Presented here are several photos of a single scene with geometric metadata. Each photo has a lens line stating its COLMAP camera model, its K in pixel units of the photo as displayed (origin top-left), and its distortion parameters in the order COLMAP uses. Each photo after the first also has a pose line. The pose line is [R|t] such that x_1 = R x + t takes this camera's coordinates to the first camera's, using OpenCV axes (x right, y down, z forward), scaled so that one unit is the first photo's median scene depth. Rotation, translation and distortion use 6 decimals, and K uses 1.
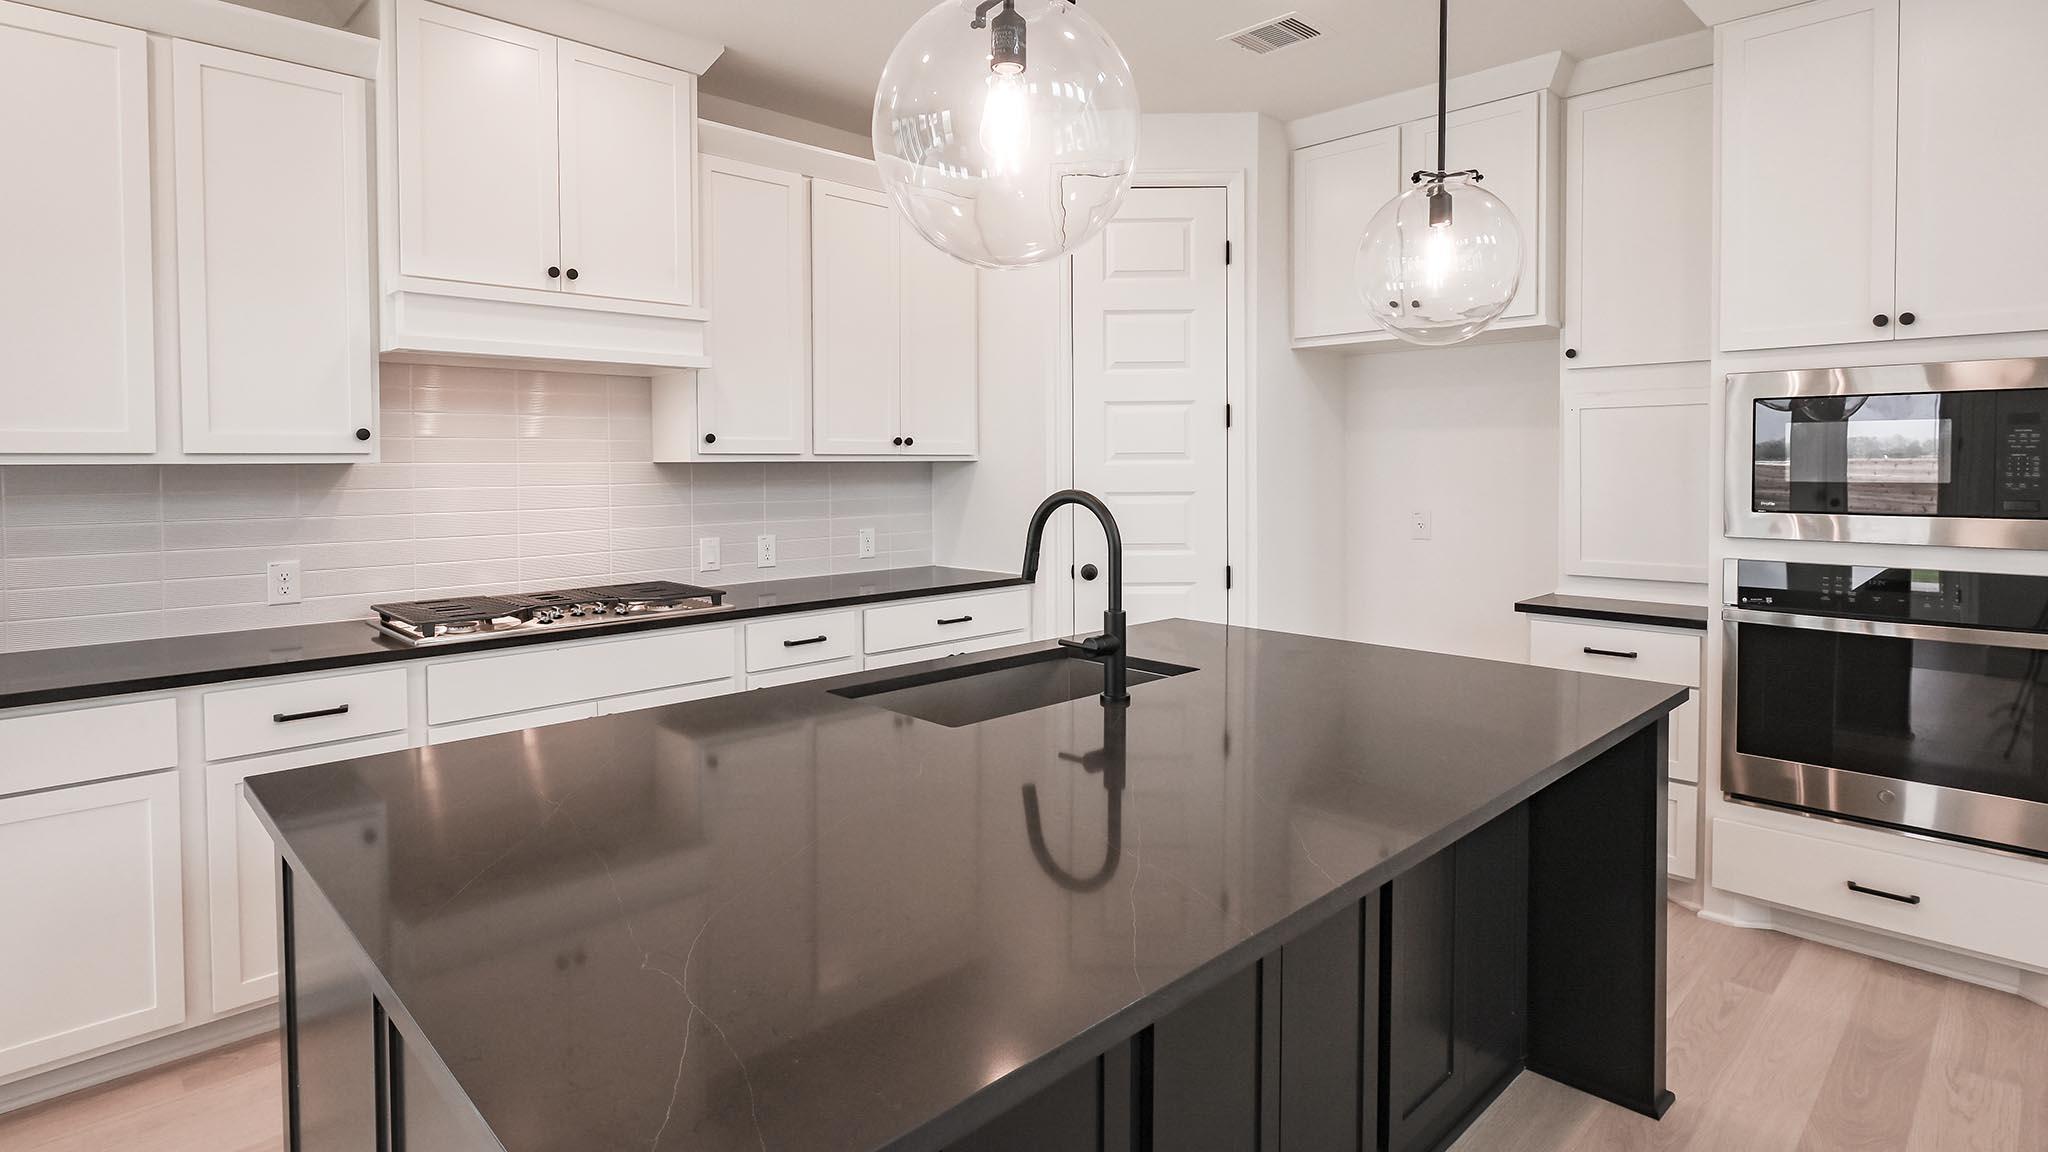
lens RADIAL K [[1060.5, 0, 1015.6], [0, 1060.5, 480.9], [0, 0, 1]] dist [-0.002053, -0.000247]
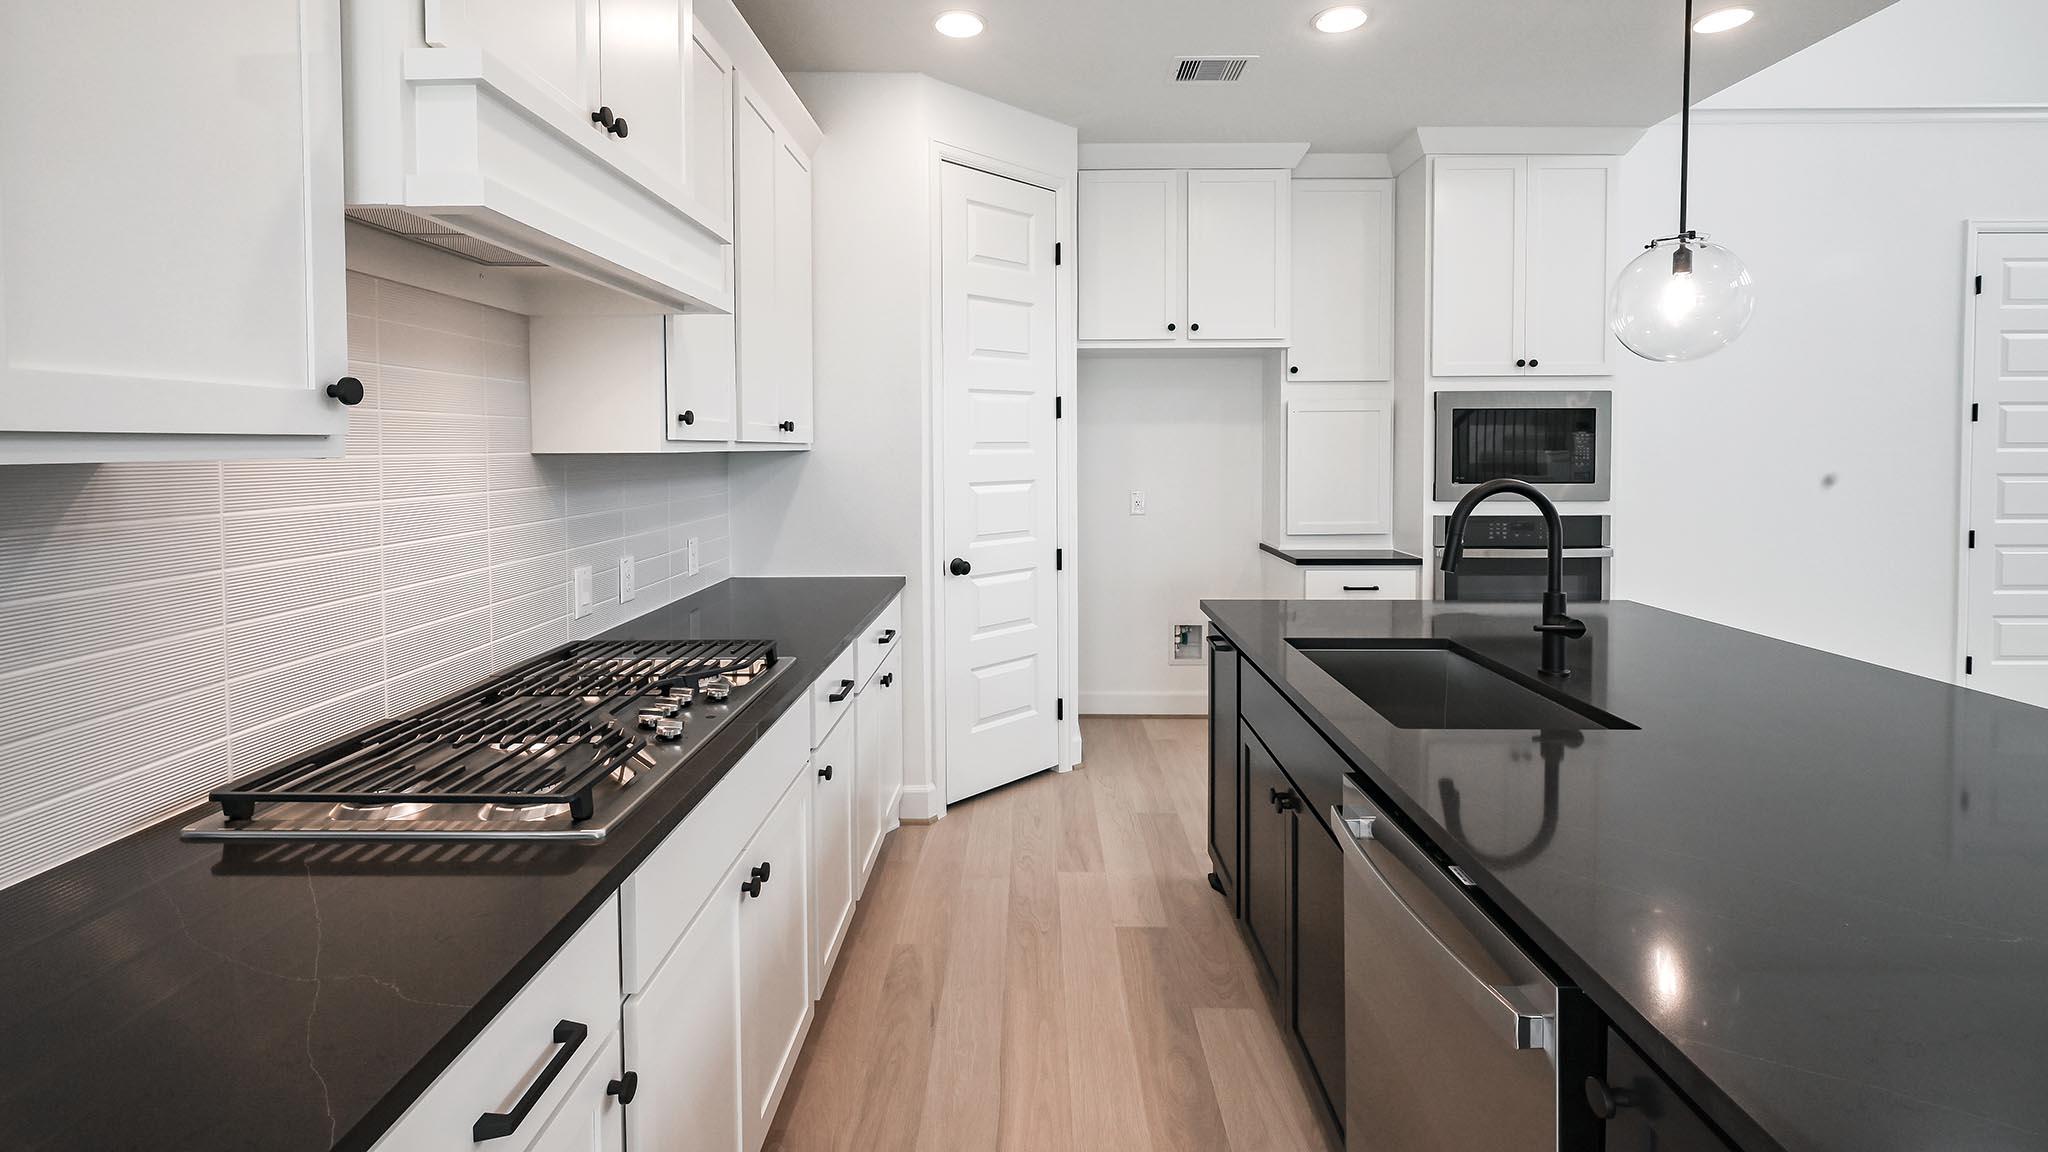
lens RADIAL K [[933.5, 0, 1024.7], [0, 933.5, 460.3], [0, 0, 1]] dist [0.000534, 0.000275]
pose [[0.686913, -0.008736, 0.726687, -0.542837], [0.014624, 0.999891, -0.001804, -0.008325], [-0.726592, 0.011866, 0.686966, 0.417859]]
